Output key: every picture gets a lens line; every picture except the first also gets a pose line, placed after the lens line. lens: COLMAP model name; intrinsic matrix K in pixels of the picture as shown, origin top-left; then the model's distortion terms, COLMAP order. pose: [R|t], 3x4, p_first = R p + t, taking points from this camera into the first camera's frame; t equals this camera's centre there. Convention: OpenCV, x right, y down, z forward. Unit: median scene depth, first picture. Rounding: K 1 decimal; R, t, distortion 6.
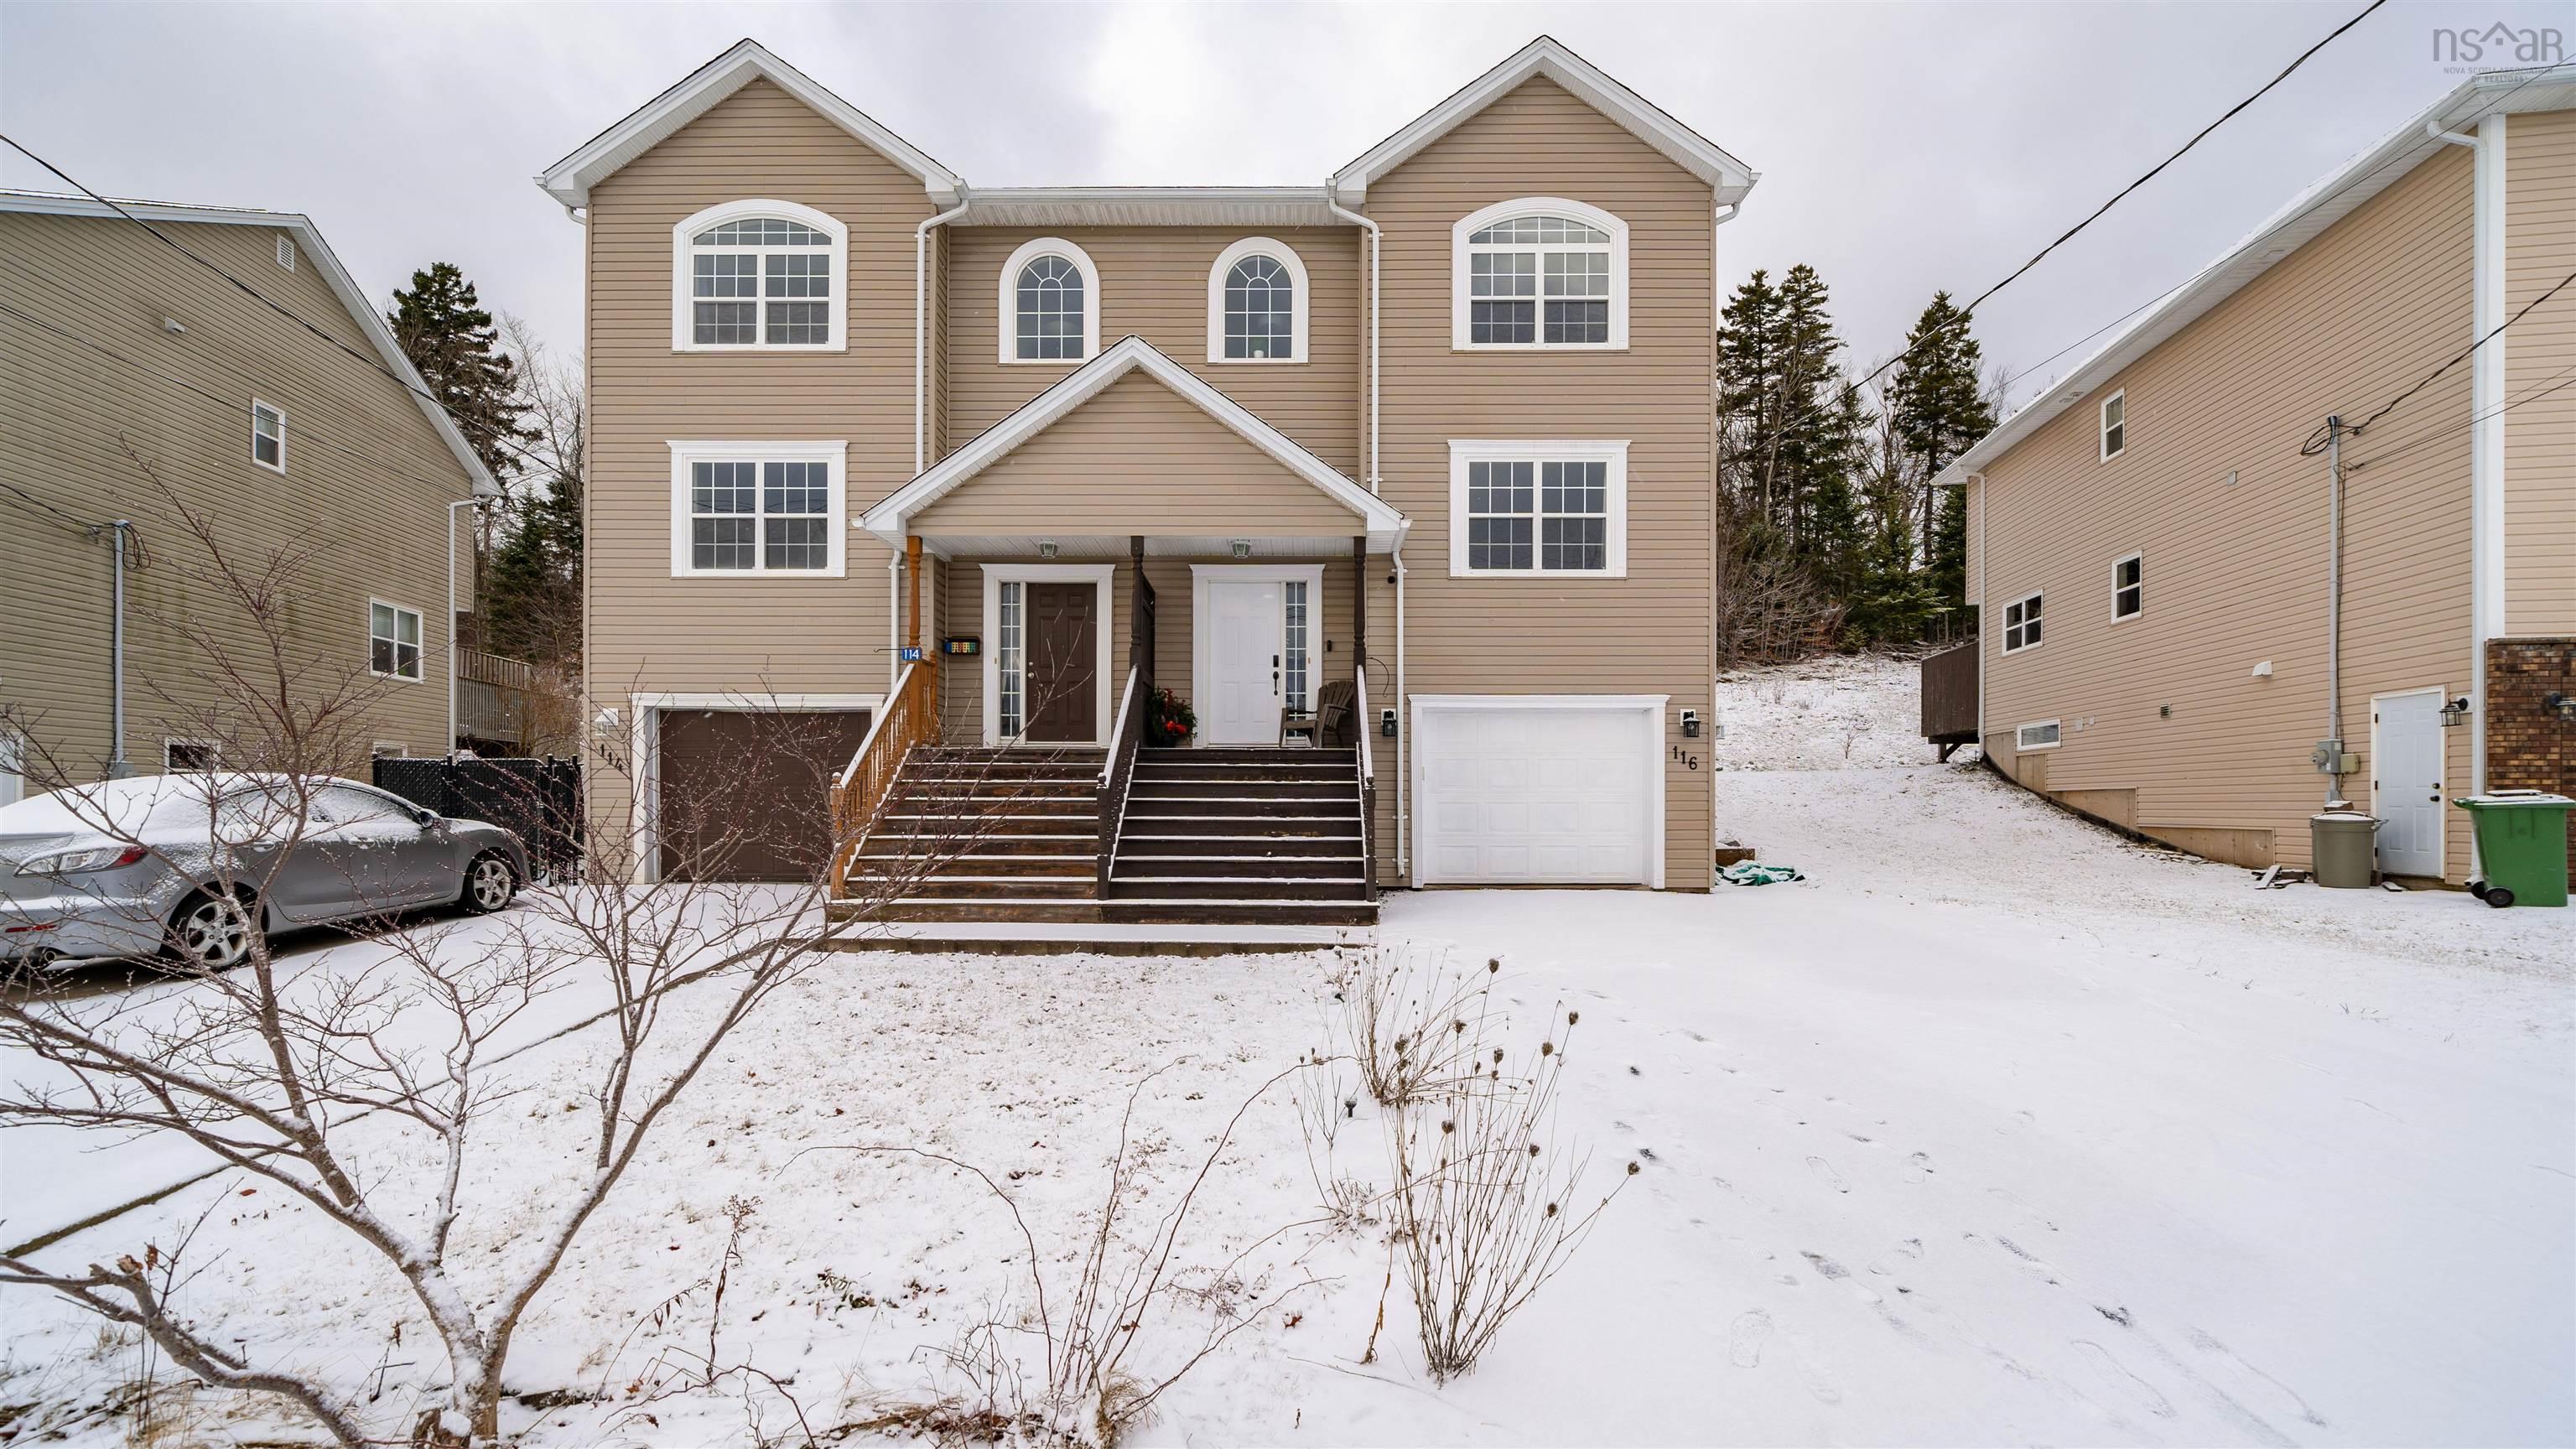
lens RADIAL K [[1057.5, 0, 1272.1], [0, 1057.5, 782.4], [0, 0, 1]] dist [-0.000338, -0.000046]
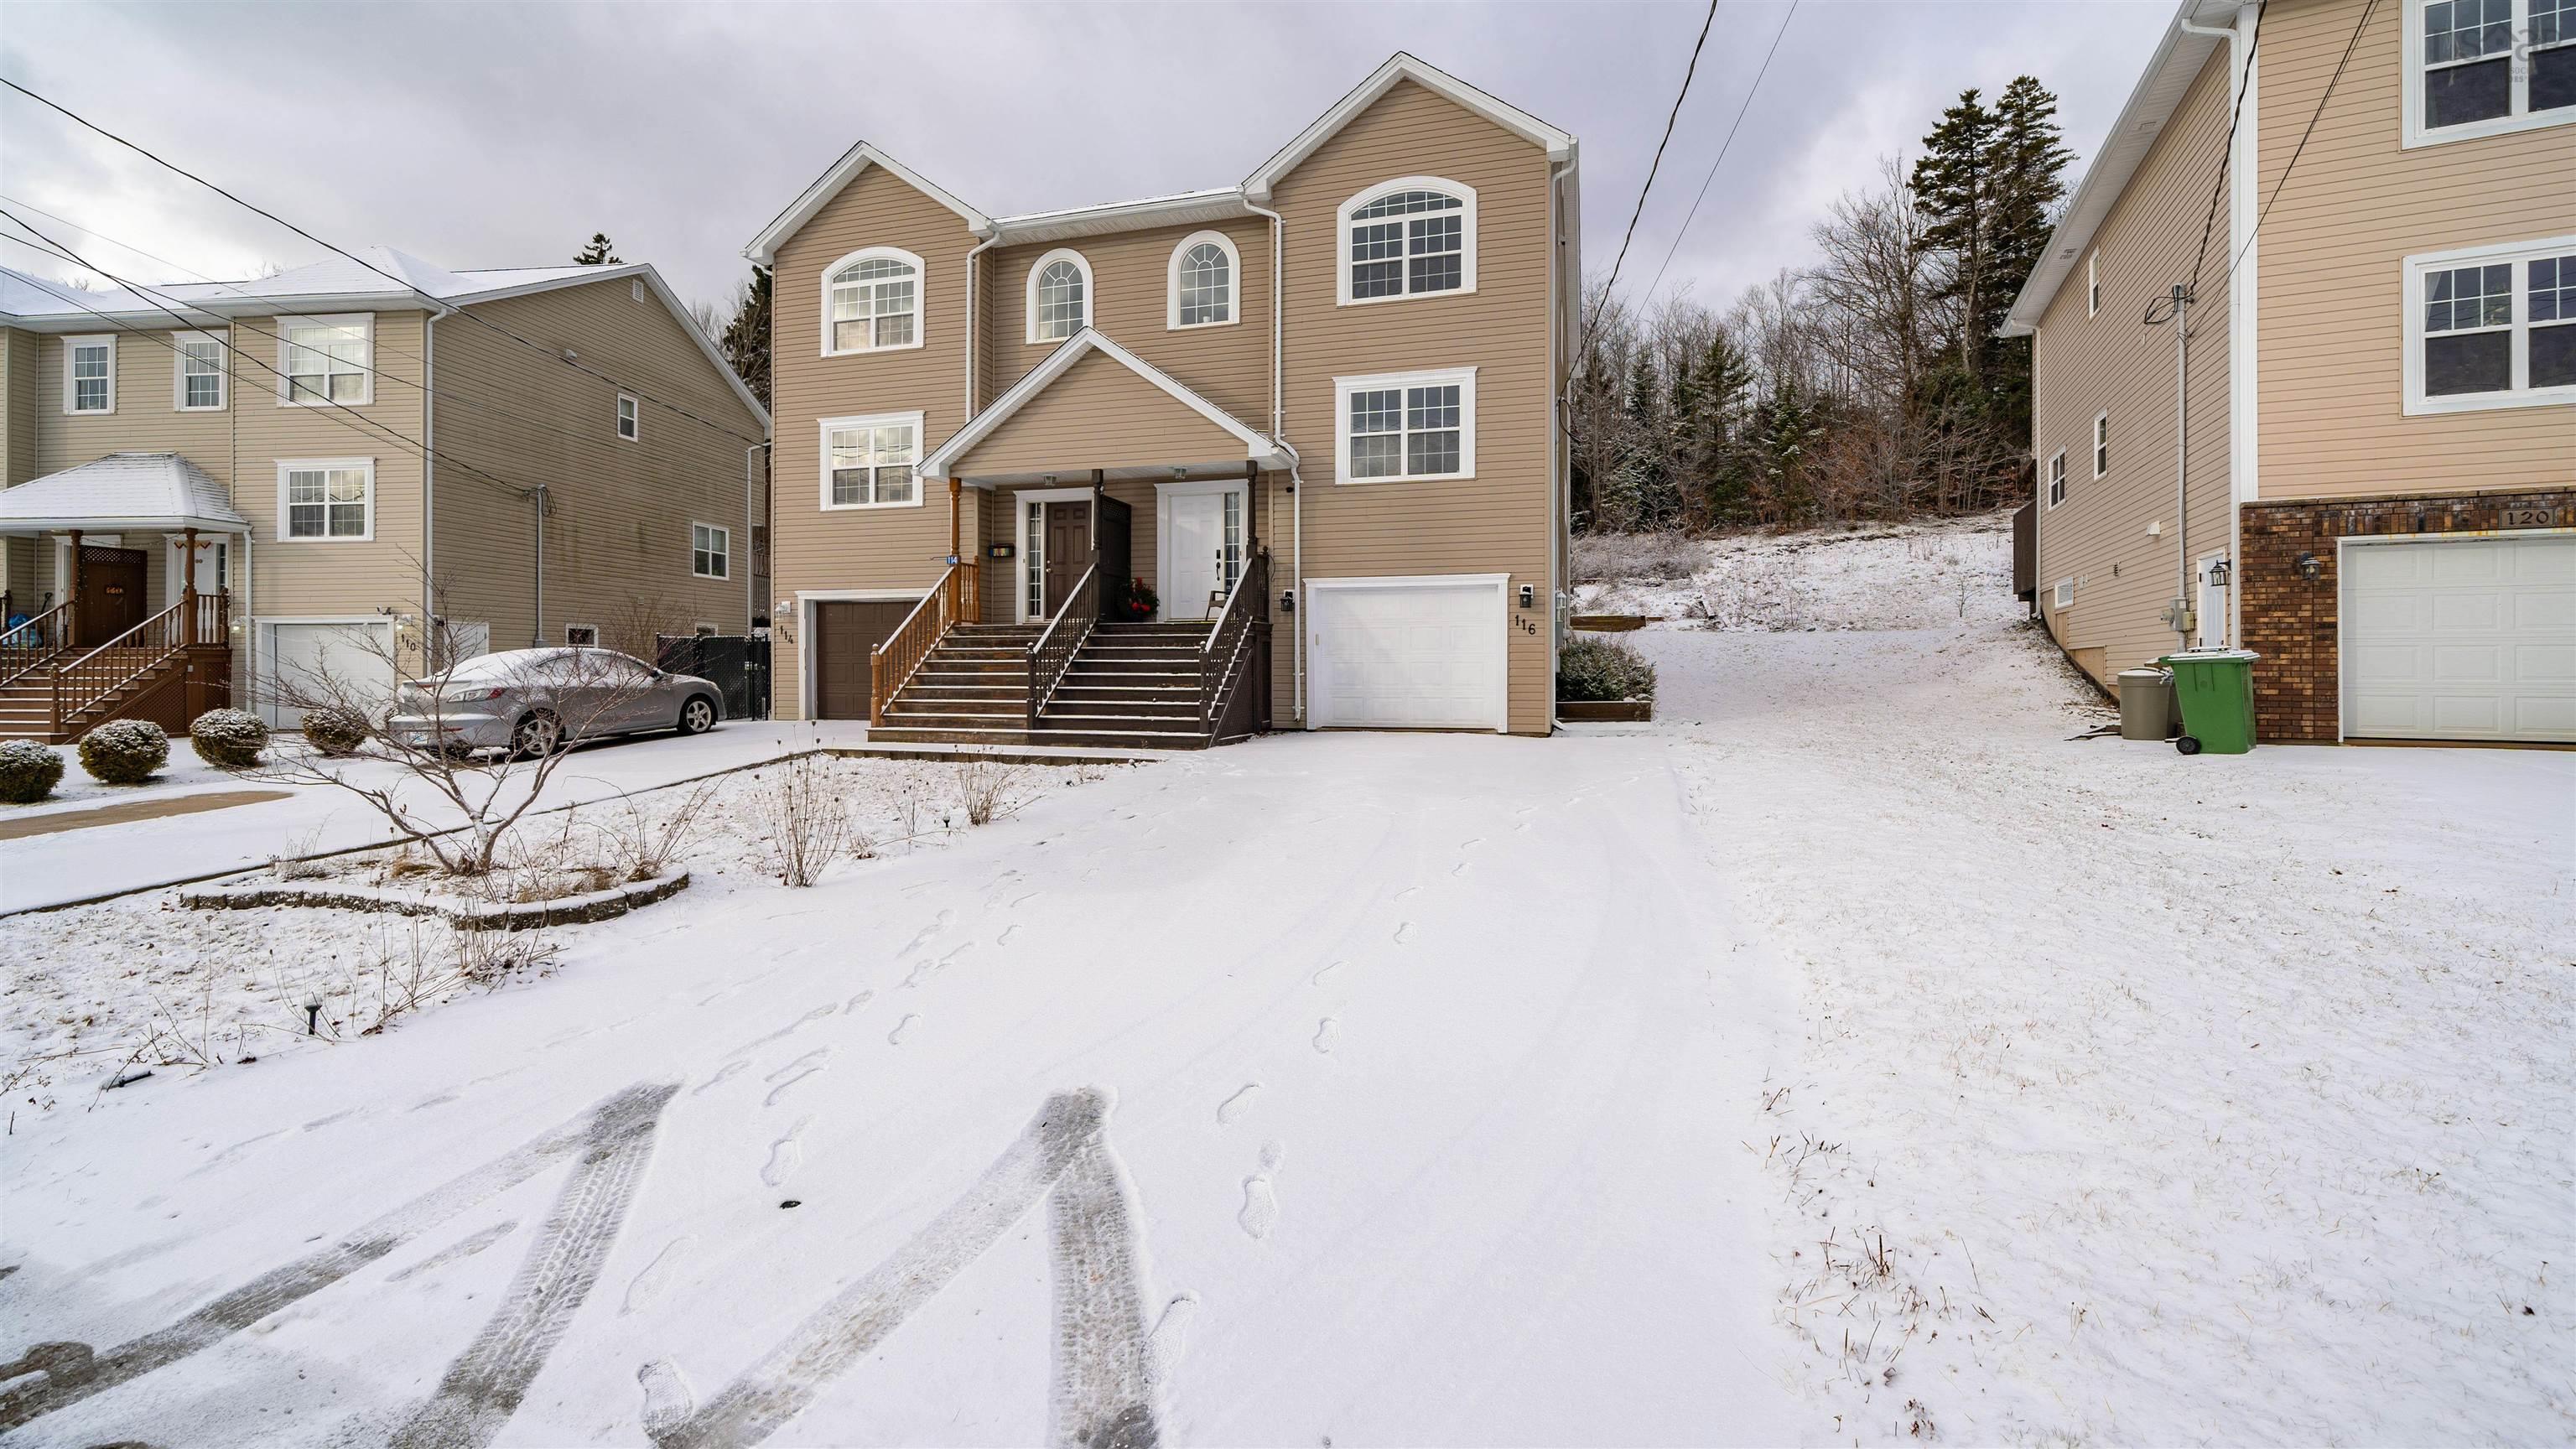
lens RADIAL K [[1057.5, 0, 1247.4], [0, 1057.5, 634.7], [0, 0, 1]] dist [-0.000338, -0.000046]
pose [[0.960167, -0.011469, -0.279191, 0.413555], [0.008132, 0.999881, -0.013109, 0.001320], [0.279308, 0.010316, 0.960146, -0.243706]]
